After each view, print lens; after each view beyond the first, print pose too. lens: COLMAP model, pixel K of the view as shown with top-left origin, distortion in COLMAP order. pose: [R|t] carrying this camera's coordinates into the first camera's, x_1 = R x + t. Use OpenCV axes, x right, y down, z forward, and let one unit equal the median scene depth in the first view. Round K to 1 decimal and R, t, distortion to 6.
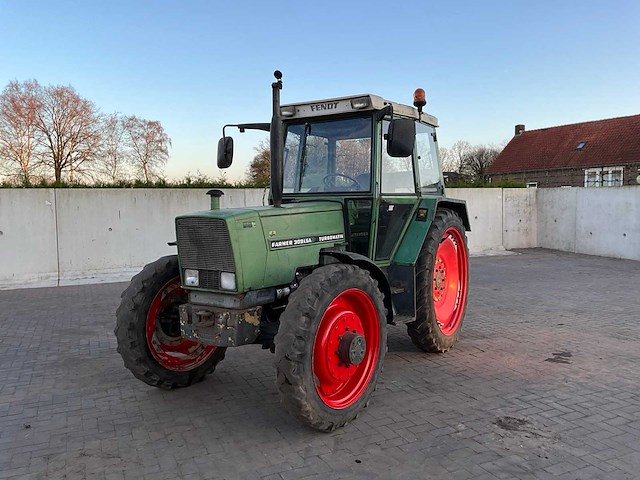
lens RADIAL K [[526.4, 0, 318.1], [0, 526.4, 233.8], [0, 0, 1]] dist [0.065899, -0.115848]
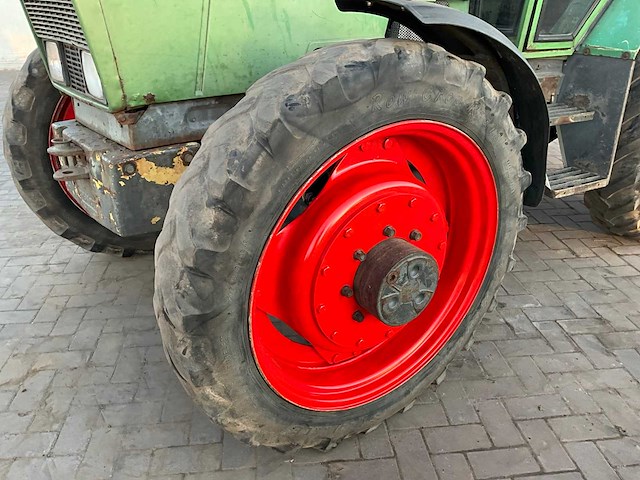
lens RADIAL K [[526.4, 0, 319.9], [0, 526.4, 242.6], [0, 0, 1]] dist [0.065899, -0.115848]
pose [[0.947907, 0.144111, -0.284086, 0.114221], [-0.020551, 0.917623, 0.396920, 0.043779], [0.317885, -0.370405, 0.872782, 0.658498]]
